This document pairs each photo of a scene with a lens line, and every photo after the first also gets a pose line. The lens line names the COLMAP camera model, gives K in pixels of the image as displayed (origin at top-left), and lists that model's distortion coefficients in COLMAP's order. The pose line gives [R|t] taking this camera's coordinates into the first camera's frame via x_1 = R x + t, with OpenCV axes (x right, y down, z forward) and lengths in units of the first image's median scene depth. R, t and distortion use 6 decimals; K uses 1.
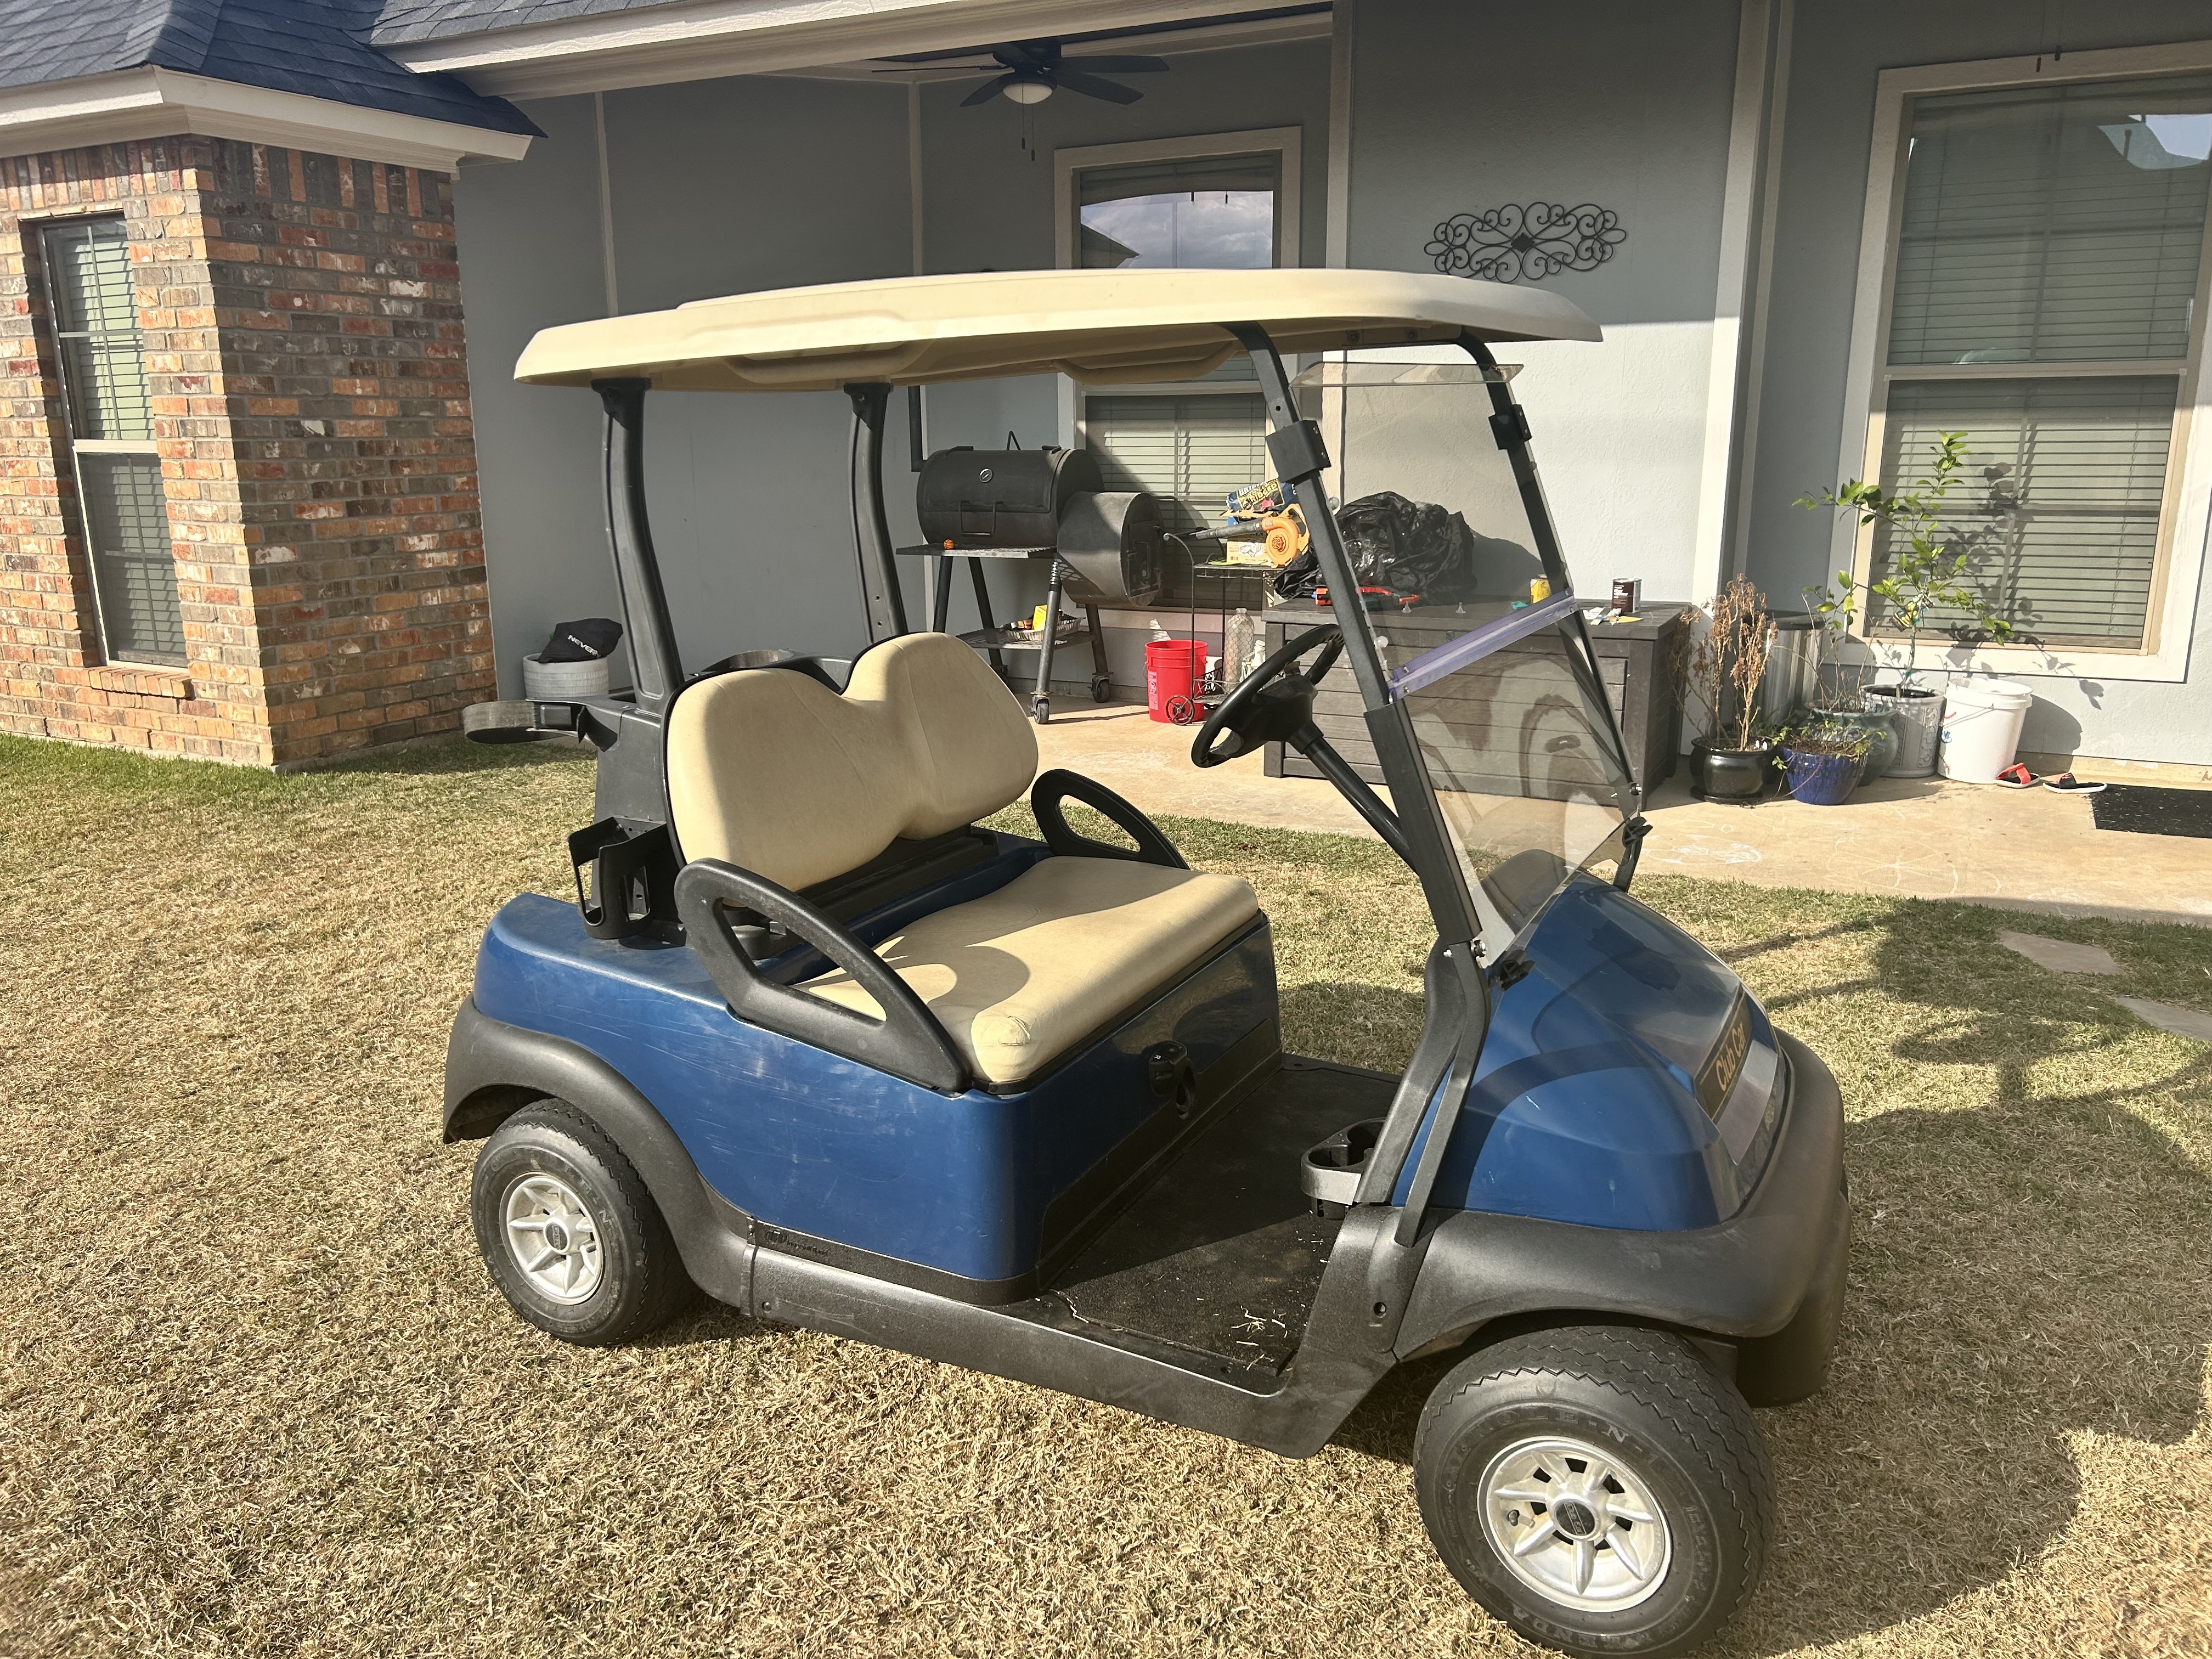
lens RADIAL K [[1658.3, 0, 1106.6], [0, 1658.3, 824.5], [0, 0, 1]] dist [0.004287, -0.016123]
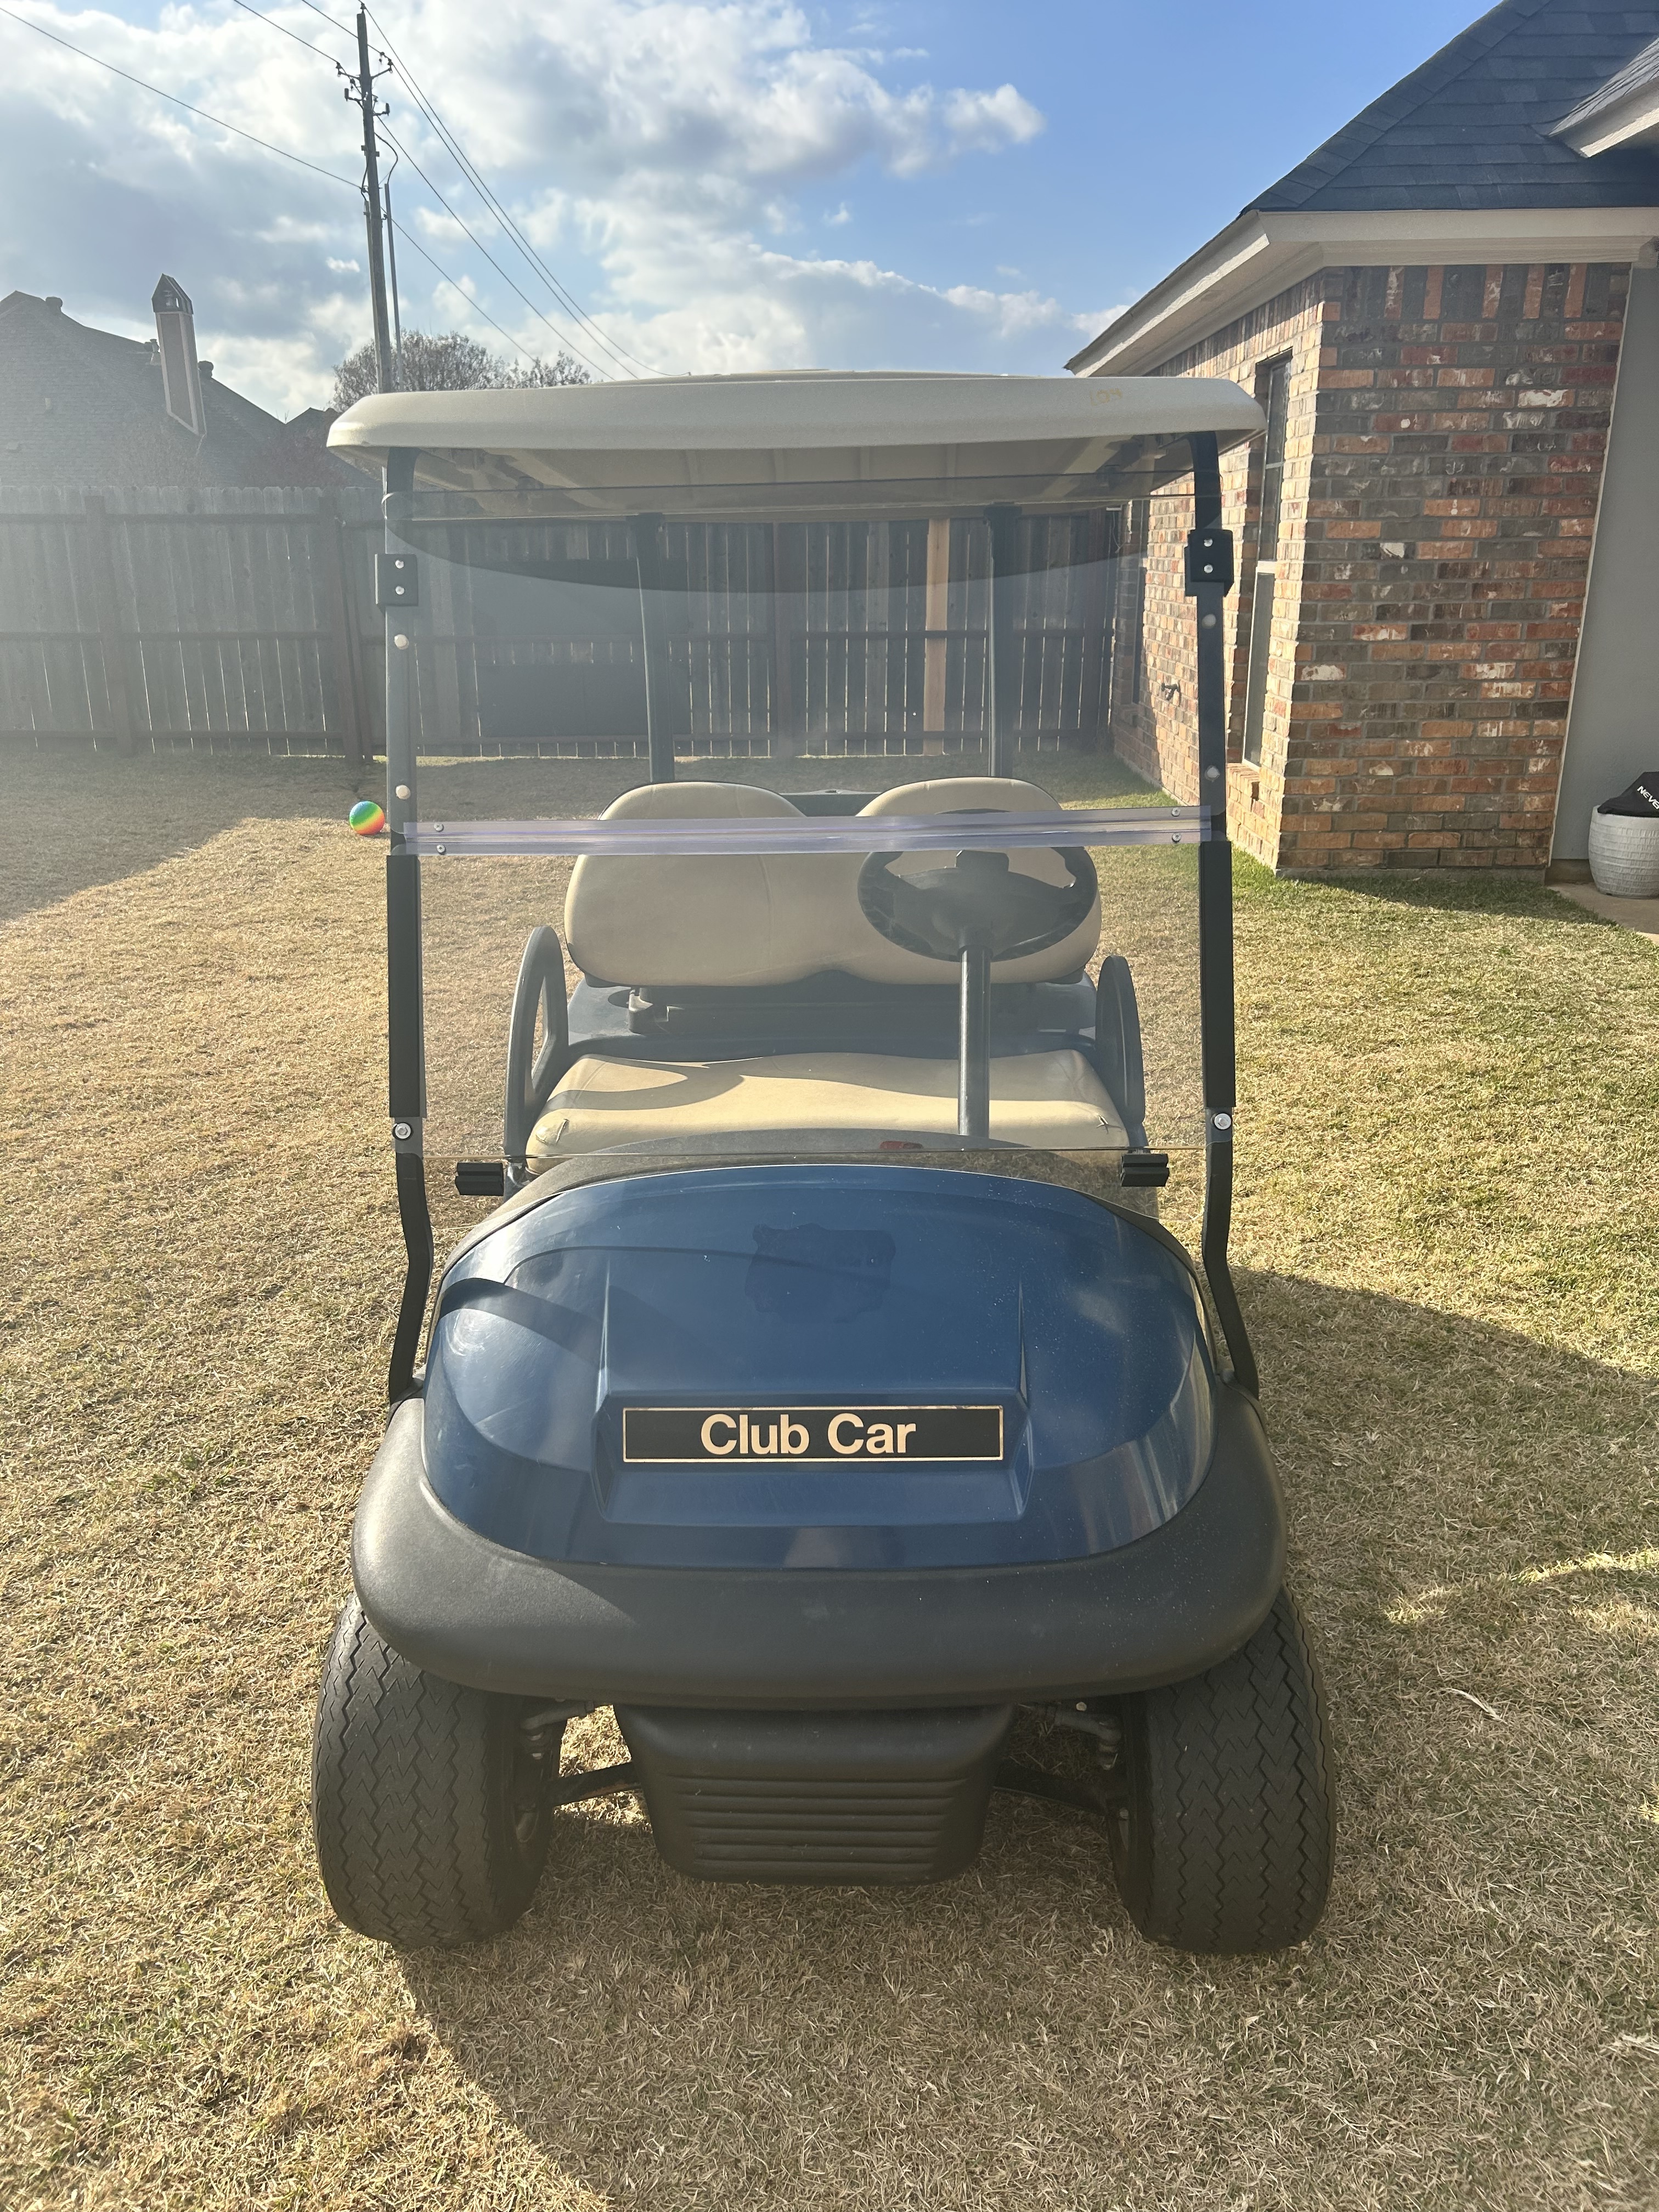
lens RADIAL K [[1658.3, 0, 827.8], [0, 1658.3, 1113.5], [0, 0, 1]] dist [0.004287, -0.016123]
pose [[0.421919, 0.286729, -0.860099, 0.347077], [-0.203492, 0.954418, 0.218350, -0.058039], [0.883502, 0.082898, 0.461034, 0.241122]]
